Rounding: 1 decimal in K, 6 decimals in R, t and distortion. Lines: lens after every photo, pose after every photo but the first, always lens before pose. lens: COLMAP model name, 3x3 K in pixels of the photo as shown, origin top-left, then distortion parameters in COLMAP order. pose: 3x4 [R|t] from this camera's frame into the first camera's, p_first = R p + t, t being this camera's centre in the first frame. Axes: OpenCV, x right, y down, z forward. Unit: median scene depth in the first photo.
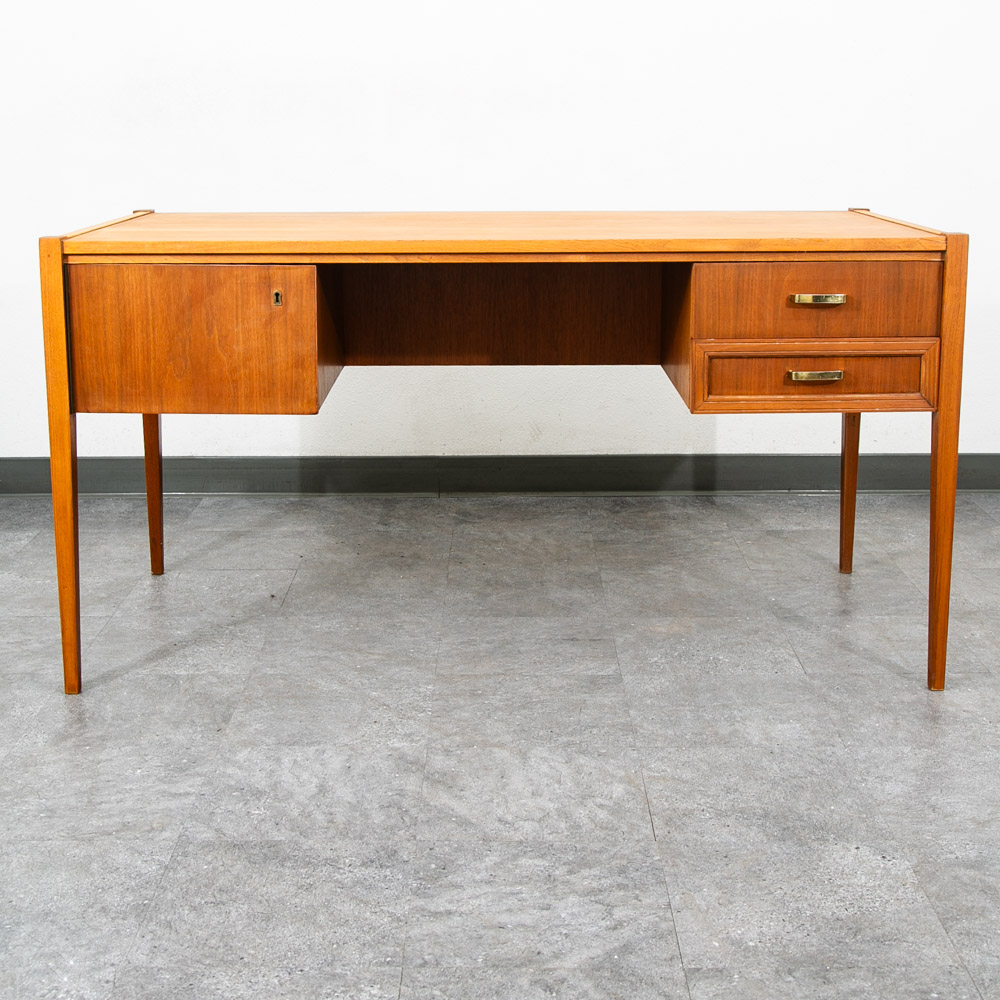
lens RADIAL K [[1578.2, 0, 500.0], [0, 1578.2, 500.0], [0, 0, 1]] dist [-0.061335, 0.094134]
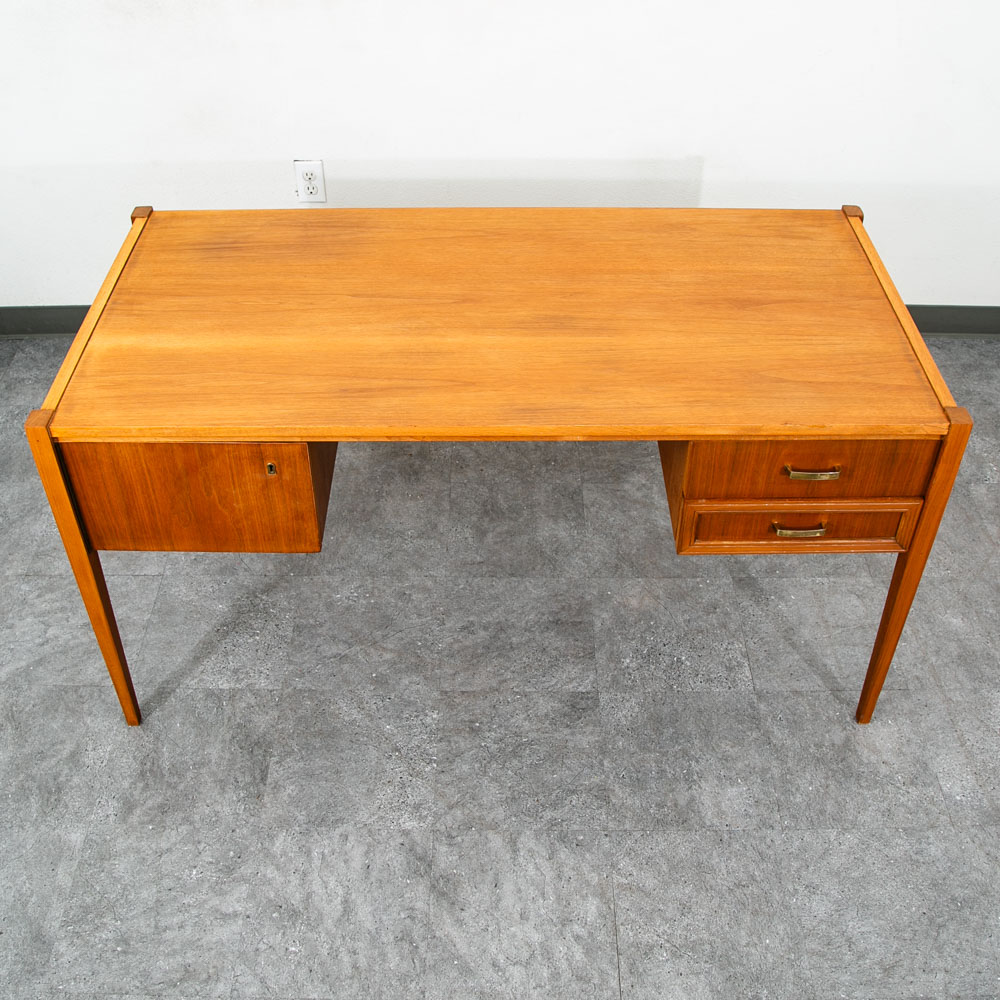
lens RADIAL K [[1114.5, 0, 500.0], [0, 1114.5, 500.0], [0, 0, 1]] dist [-0.120234, 0.070266]
pose [[0.999994, 0.002336, 0.002618, 0.001512], [-0.003301, 0.879335, 0.476192, -0.444413], [-0.001190, -0.476198, 0.879337, 0.372289]]
